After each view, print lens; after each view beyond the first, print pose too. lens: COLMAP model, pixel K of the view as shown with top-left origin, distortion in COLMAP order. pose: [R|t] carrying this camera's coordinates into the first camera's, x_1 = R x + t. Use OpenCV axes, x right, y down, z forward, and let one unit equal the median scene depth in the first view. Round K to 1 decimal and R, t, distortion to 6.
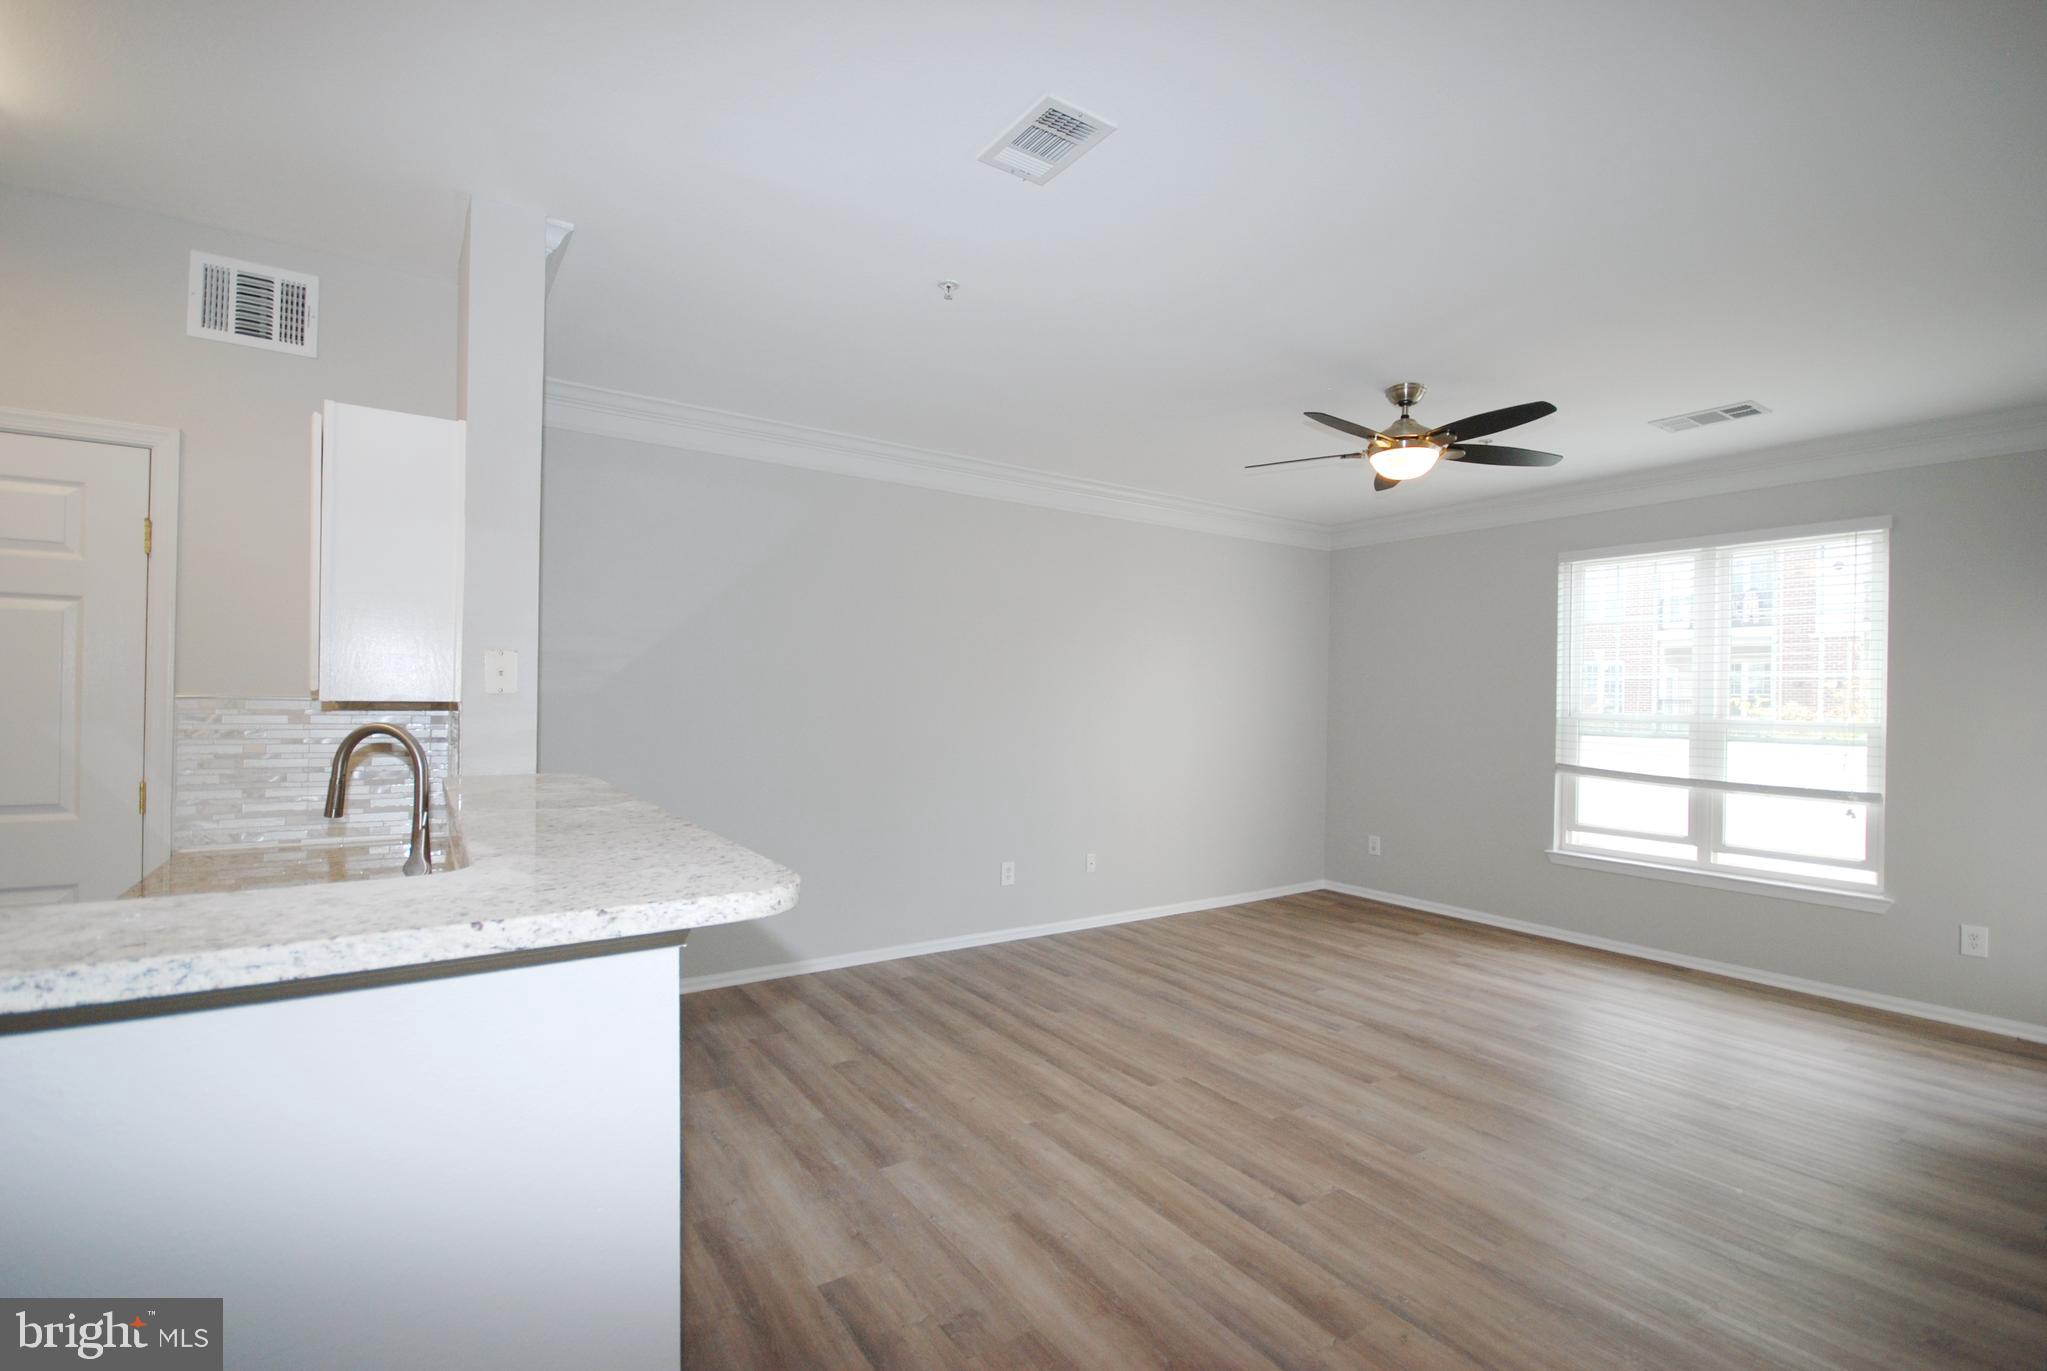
lens RADIAL K [[897.4, 0, 1038.5], [0, 897.4, 692.6], [0, 0, 1]] dist [-0.001150, -0.000016]
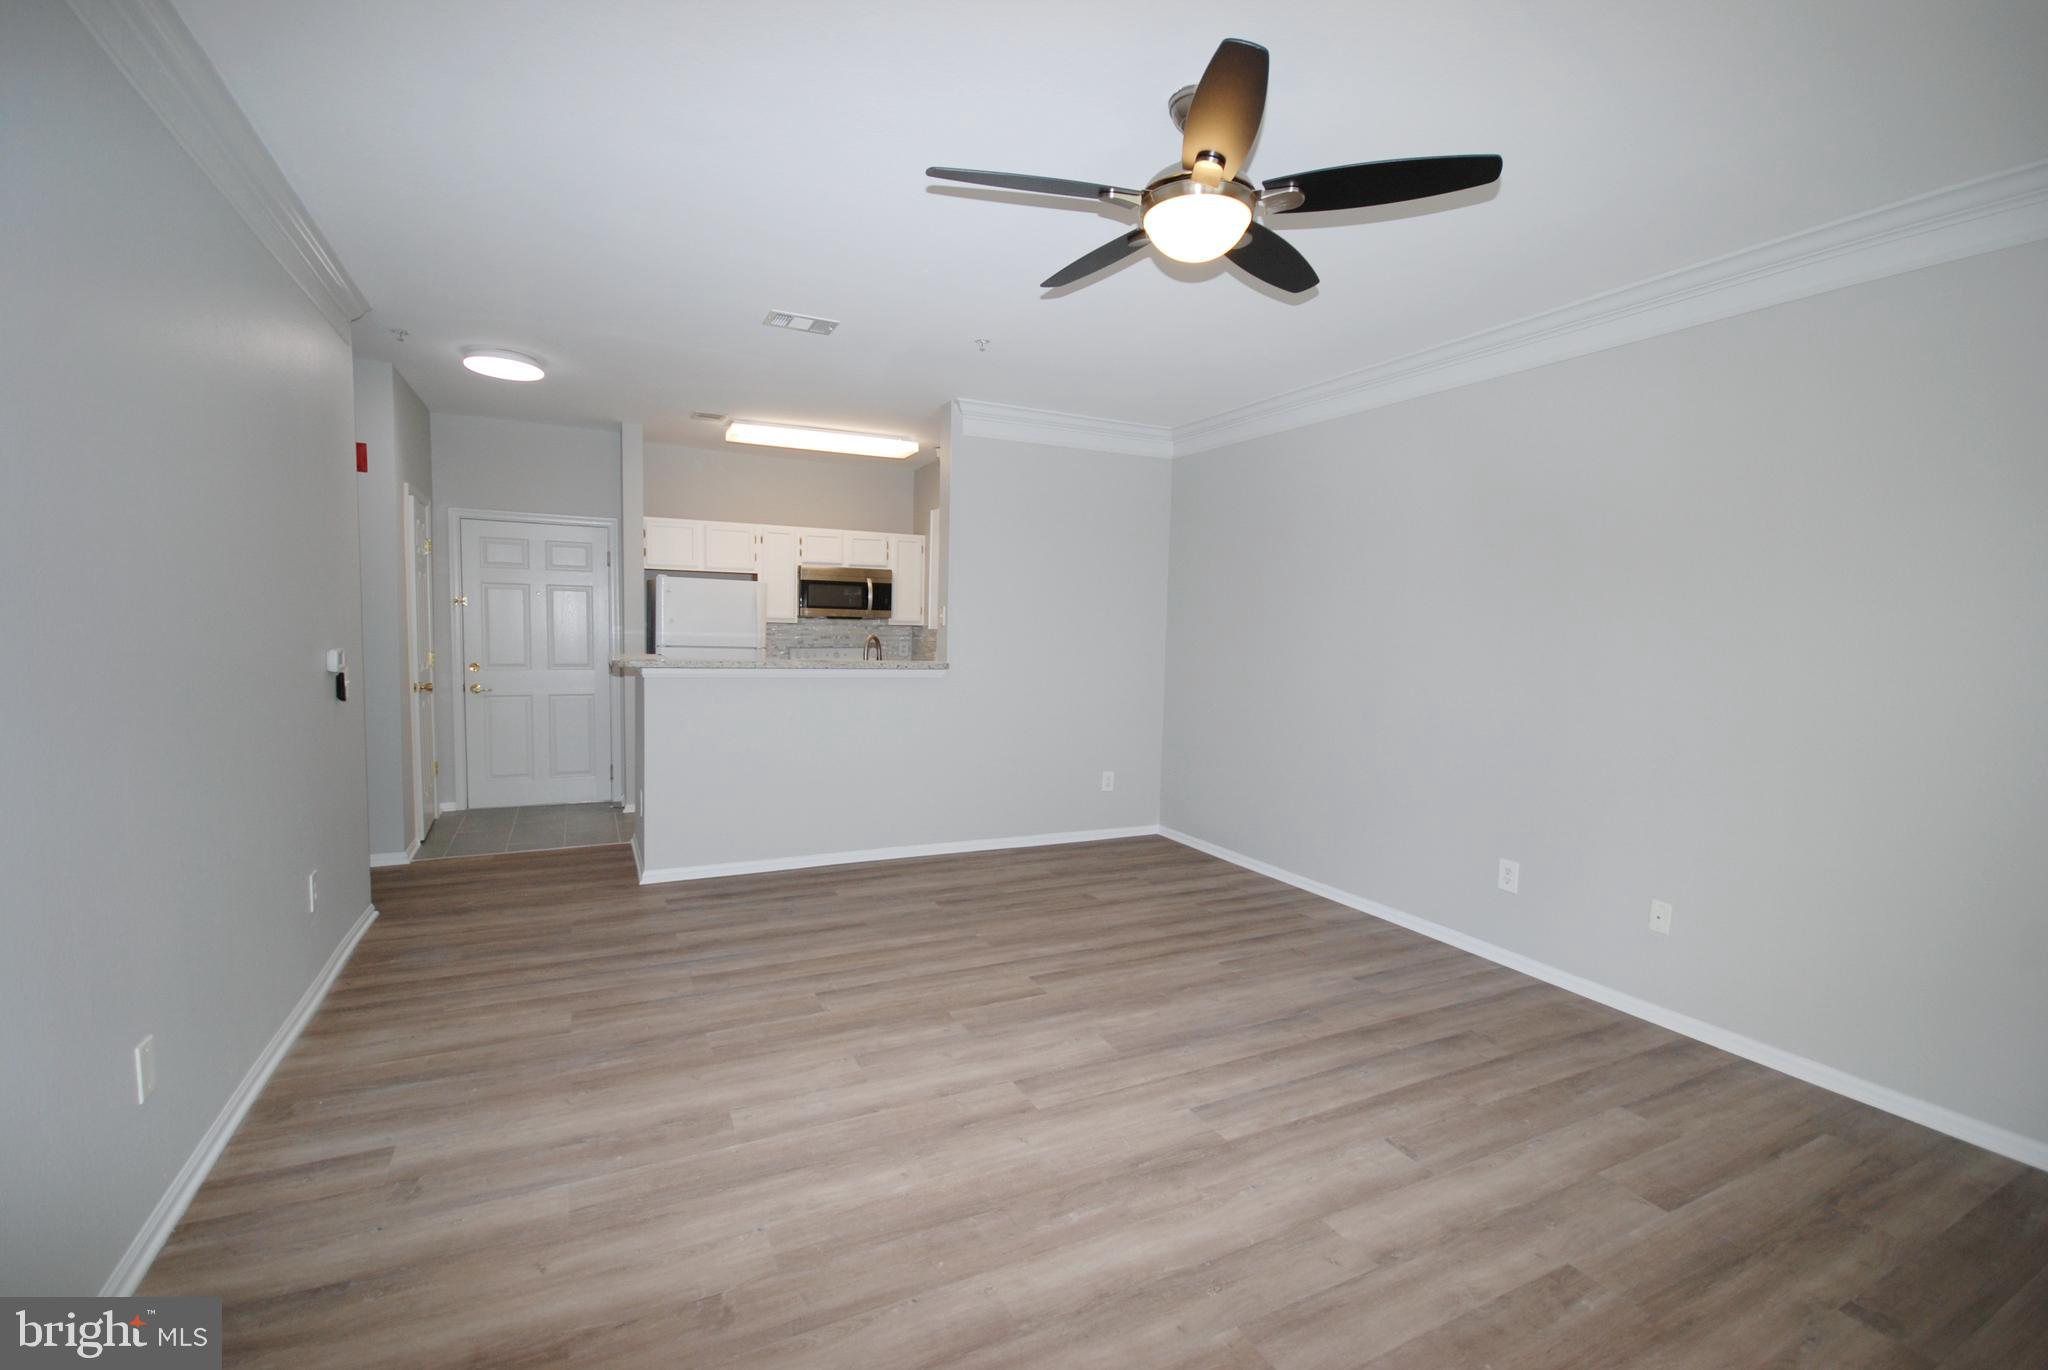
lens RADIAL K [[897.9, 0, 1030.0], [0, 897.9, 686.9], [0, 0, 1]] dist [-0.001150, -0.000016]
pose [[-0.133665, 0.047254, -0.989899, 1.095654], [-0.015864, 0.998633, 0.049813, 0.025665], [0.990900, 0.022362, -0.132732, 1.041817]]
